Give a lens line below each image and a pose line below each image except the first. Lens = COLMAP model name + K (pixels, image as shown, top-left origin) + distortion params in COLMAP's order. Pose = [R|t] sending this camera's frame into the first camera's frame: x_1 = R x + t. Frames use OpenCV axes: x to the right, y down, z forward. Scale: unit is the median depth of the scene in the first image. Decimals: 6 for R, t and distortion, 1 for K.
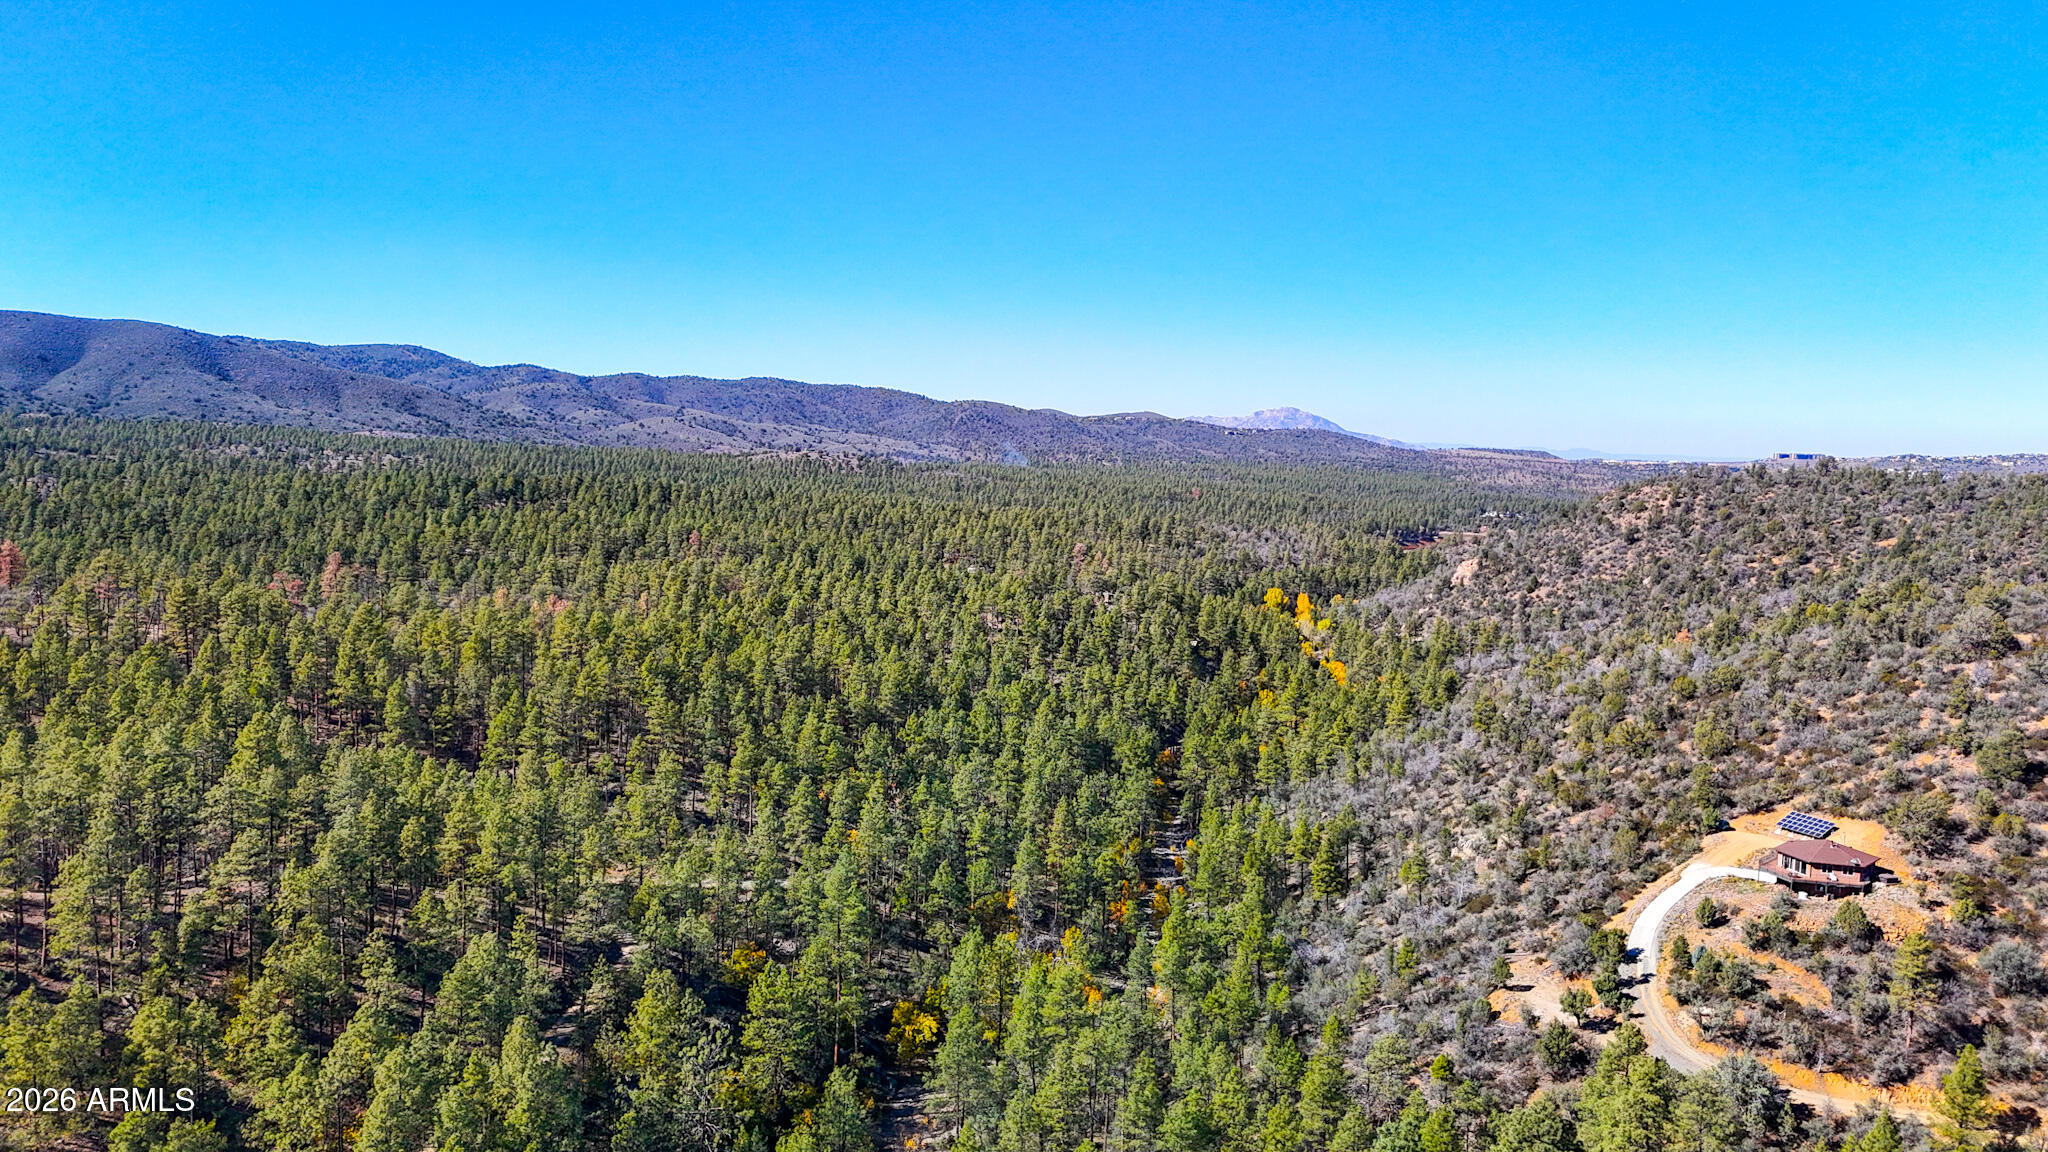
lens RADIAL K [[1498.0, 0, 1041.4], [0, 1498.0, 592.4], [0, 0, 1]] dist [0.077310, -0.073362]
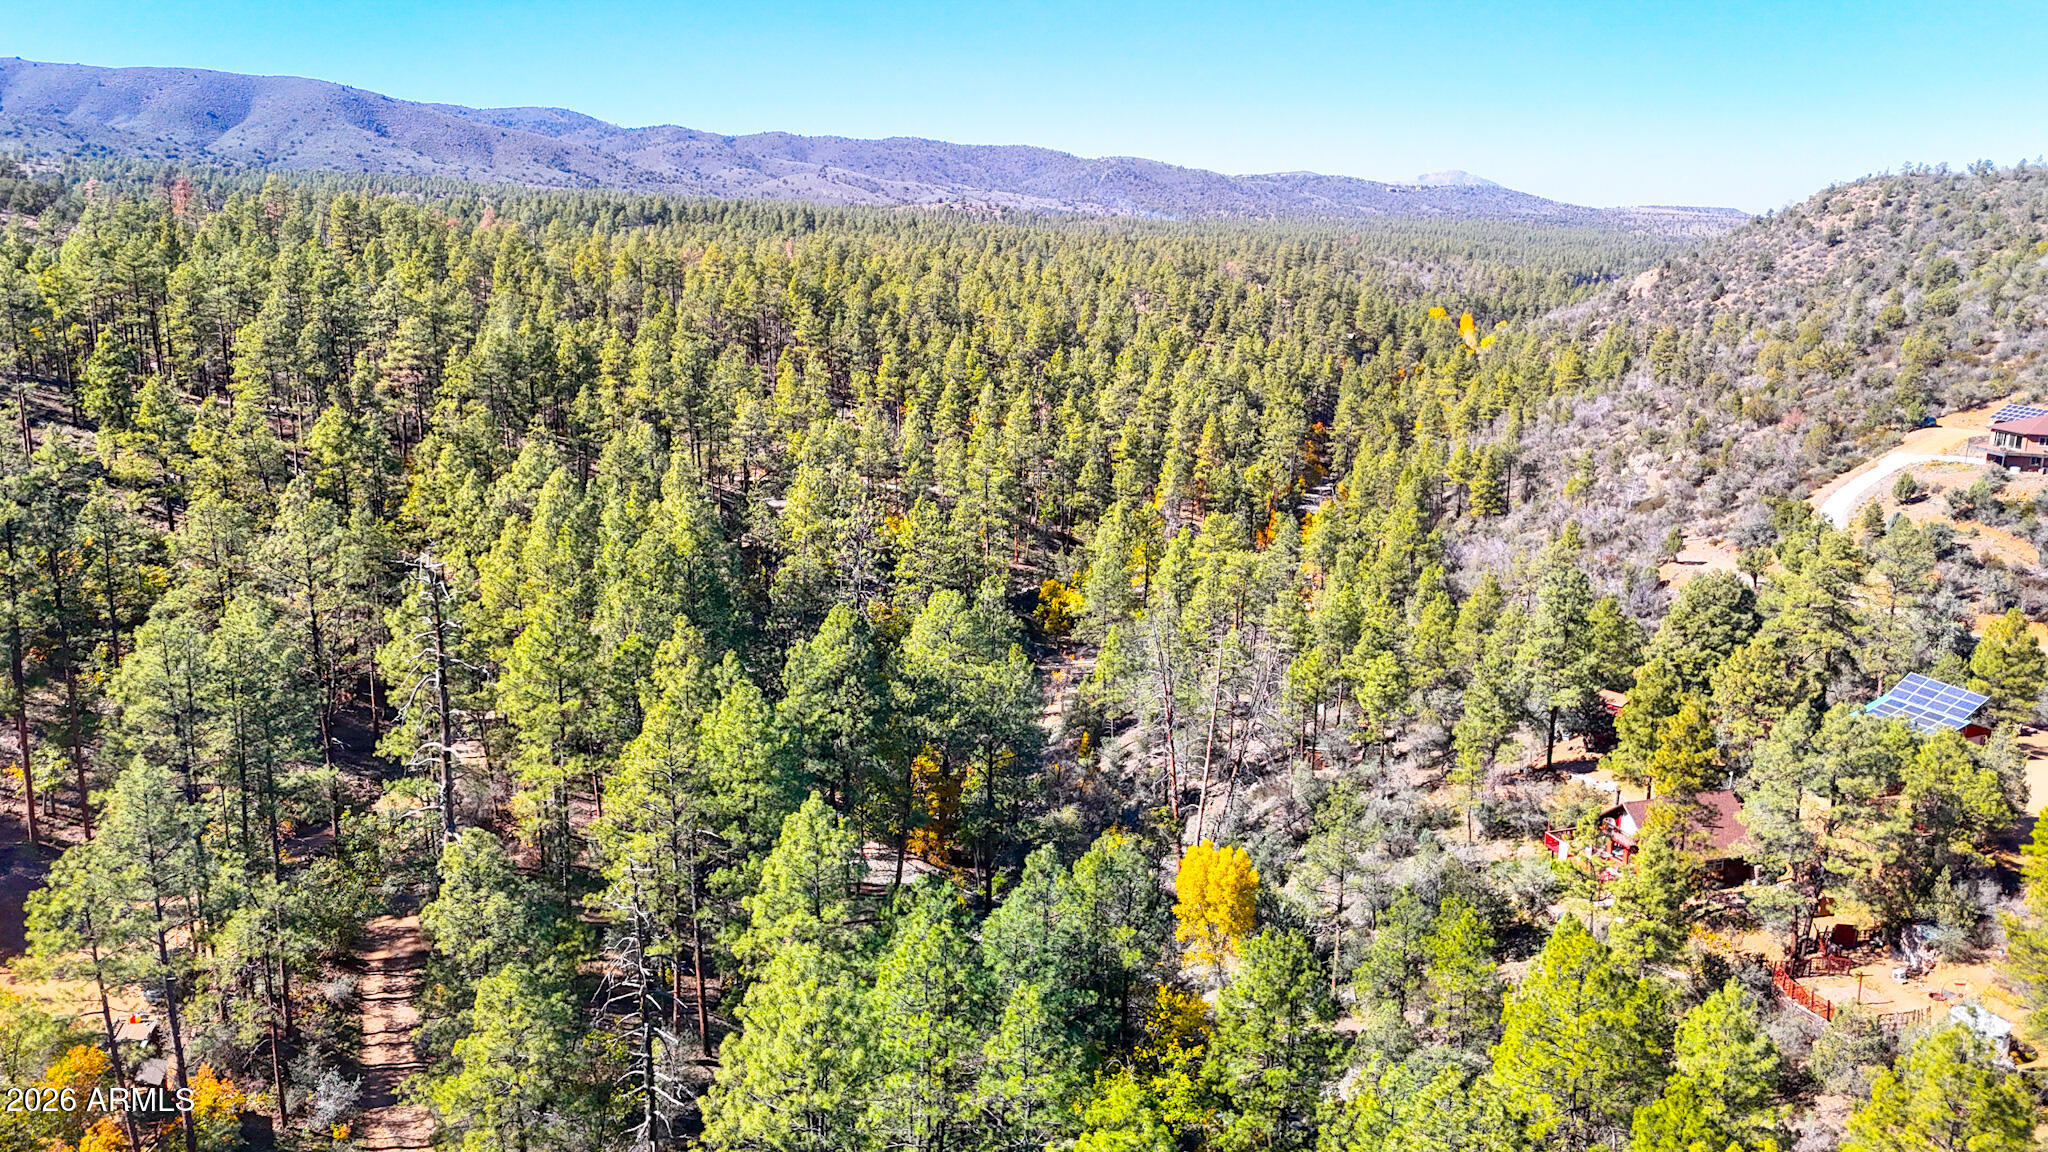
lens RADIAL K [[1498.0, 0, 1040.4], [0, 1498.0, 597.3], [0, 0, 1]] dist [0.077310, -0.073362]
pose [[0.995354, 0.015760, -0.094986, -0.002238], [-0.001869, 0.989490, 0.144588, 0.113670], [0.096266, -0.143739, 0.984922, 0.009697]]
